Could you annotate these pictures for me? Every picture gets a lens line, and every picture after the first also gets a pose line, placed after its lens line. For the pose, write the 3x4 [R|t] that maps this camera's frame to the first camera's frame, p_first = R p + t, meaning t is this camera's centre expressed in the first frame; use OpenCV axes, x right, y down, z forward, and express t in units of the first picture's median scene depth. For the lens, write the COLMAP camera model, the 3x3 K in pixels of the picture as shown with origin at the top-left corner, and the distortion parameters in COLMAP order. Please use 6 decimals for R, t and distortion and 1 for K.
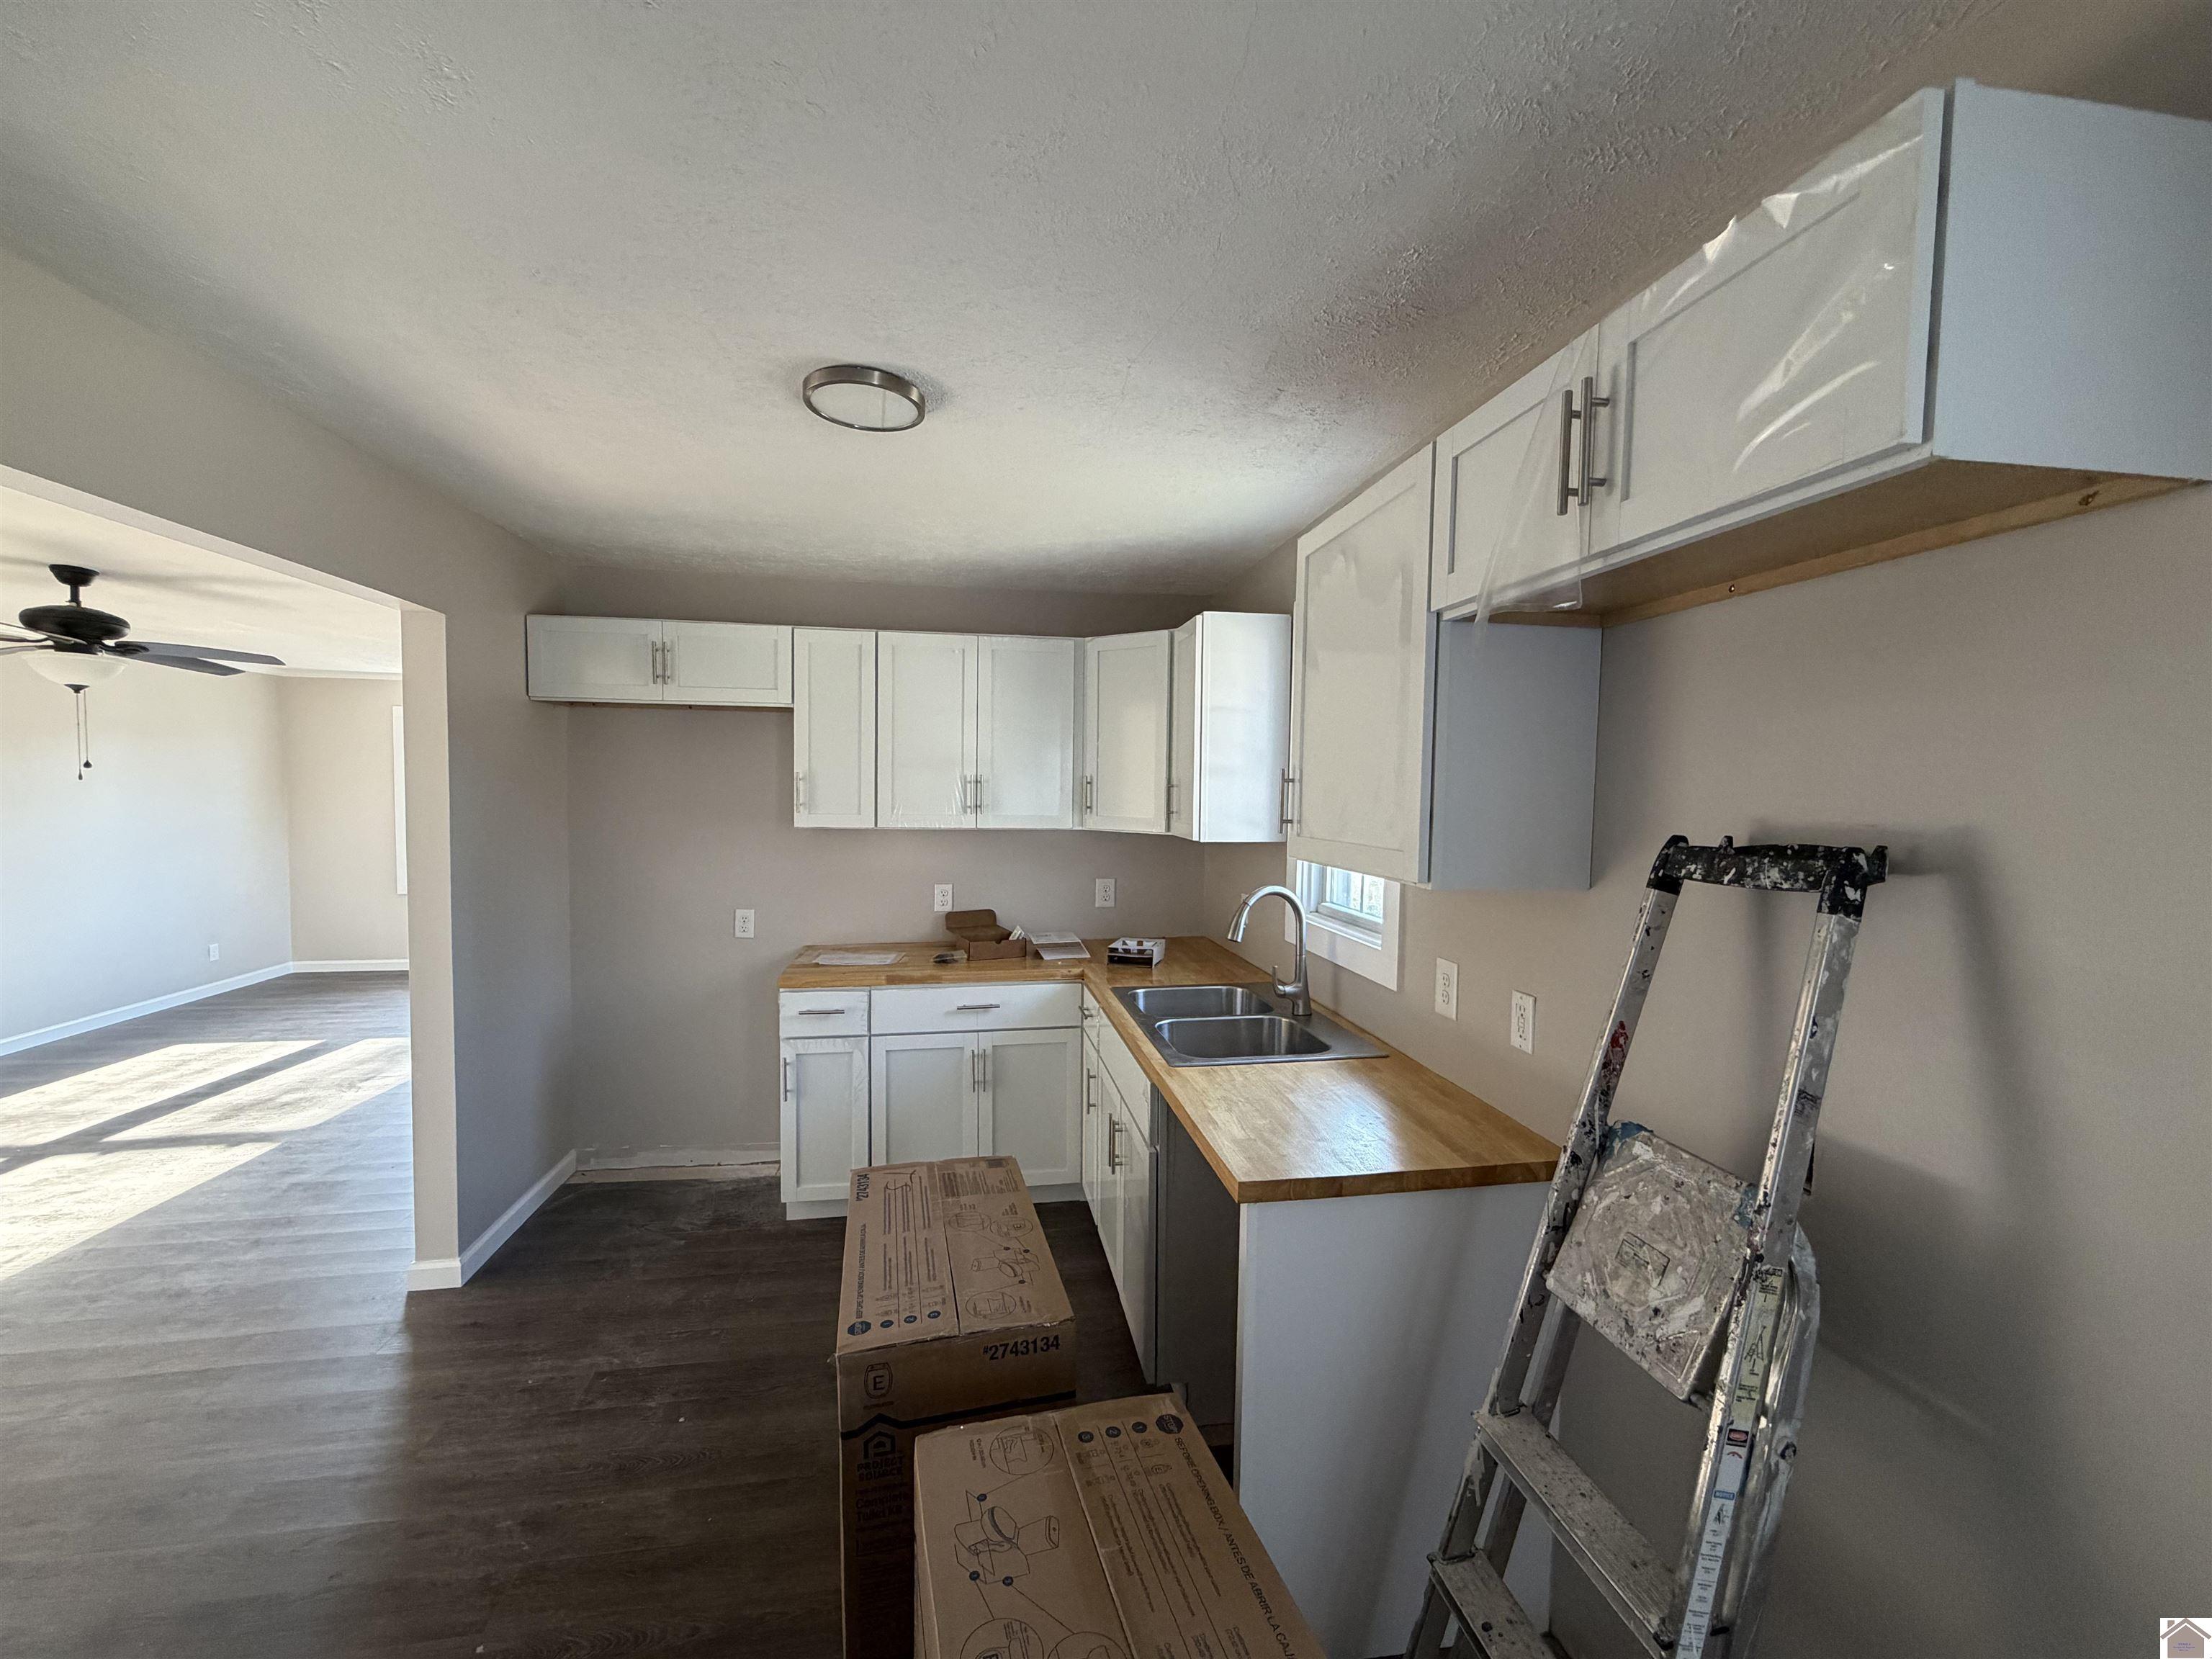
lens RADIAL K [[880.8, 0, 1096.7], [0, 880.8, 829.0], [0, 0, 1]] dist [0.000961, 0.000127]
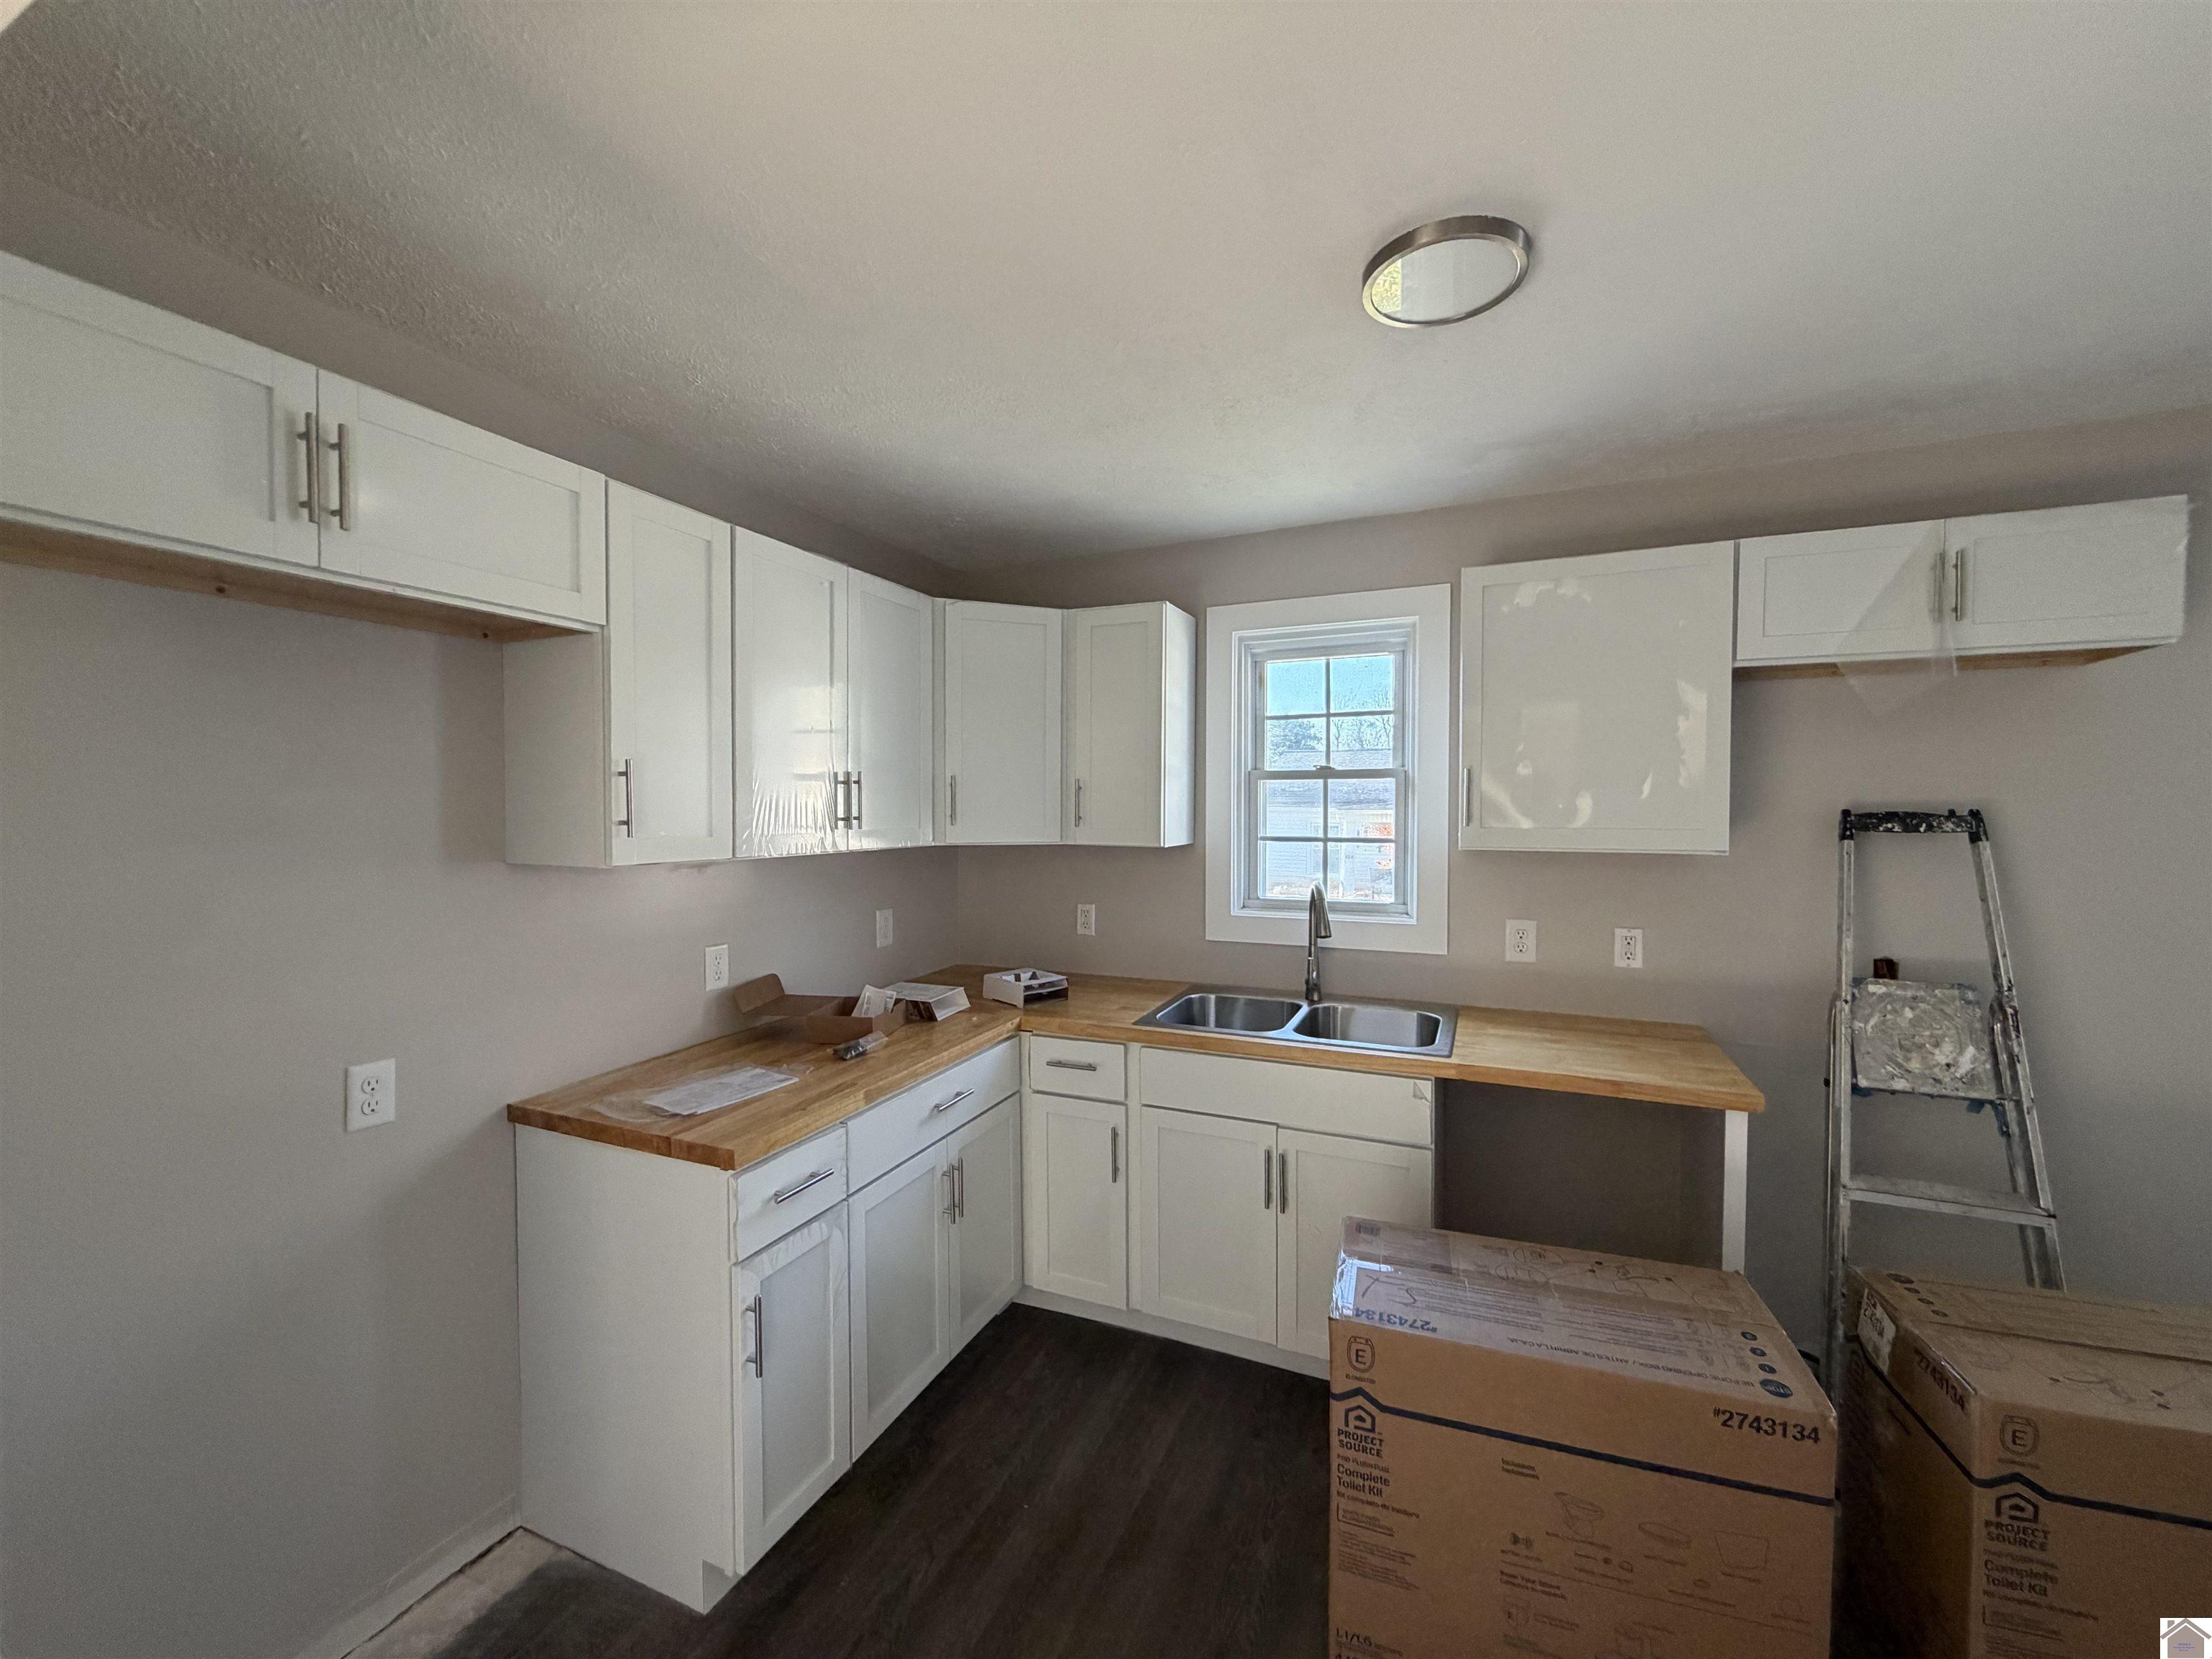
lens RADIAL K [[880.8, 0, 1096.7], [0, 880.8, 829.0], [0, 0, 1]] dist [0.000961, 0.000127]
pose [[0.549642, -0.033649, 0.834723, -0.664565], [0.047050, 0.998849, 0.009284, -0.016453], [-0.834075, 0.034171, 0.550592, 0.518451]]
